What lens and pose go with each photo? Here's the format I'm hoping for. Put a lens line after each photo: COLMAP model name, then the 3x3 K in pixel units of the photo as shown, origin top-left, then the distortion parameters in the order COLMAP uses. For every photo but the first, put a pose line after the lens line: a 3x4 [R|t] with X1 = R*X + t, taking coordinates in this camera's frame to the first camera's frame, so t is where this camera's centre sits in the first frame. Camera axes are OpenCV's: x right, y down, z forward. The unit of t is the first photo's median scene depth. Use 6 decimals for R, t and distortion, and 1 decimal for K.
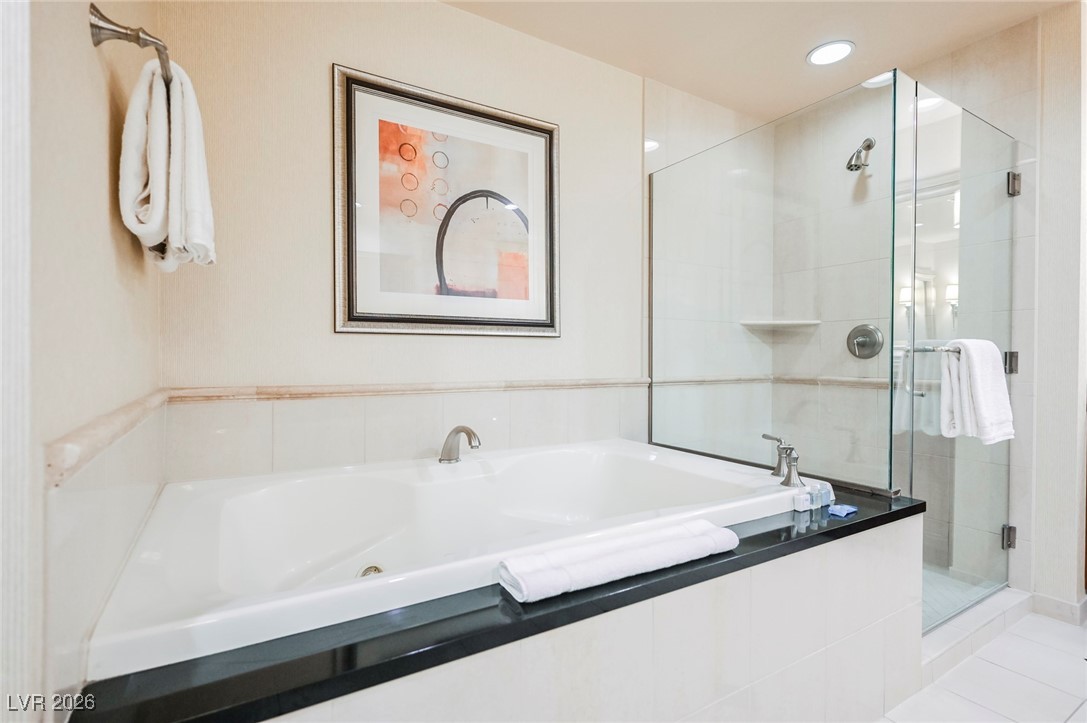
lens RADIAL K [[517.3, 0, 542.1], [0, 517.3, 365.6], [0, 0, 1]] dist [-0.002777, -0.000038]
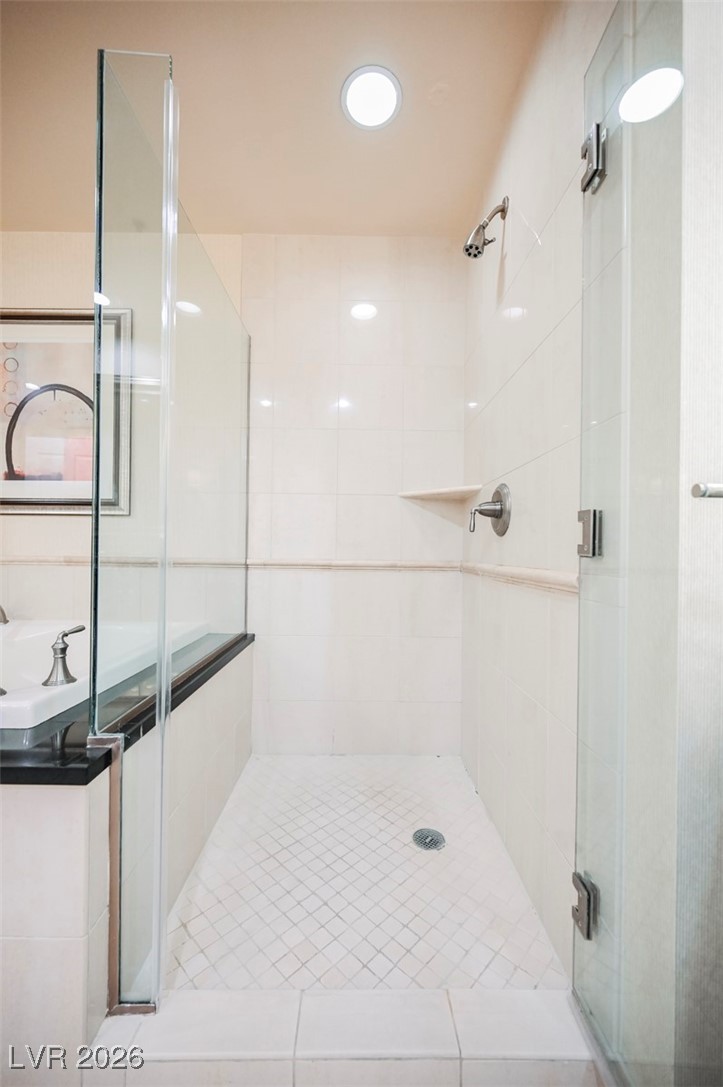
lens RADIAL K [[428.6, 0, 362.5], [0, 428.6, 538.1], [0, 0, 1]] dist [0.000131, 0.000531]
pose [[0.852979, 0.007094, -0.521897, 0.938017], [-0.019016, 0.999666, -0.017491, -0.004545], [0.521598, 0.024844, 0.852829, 0.566236]]
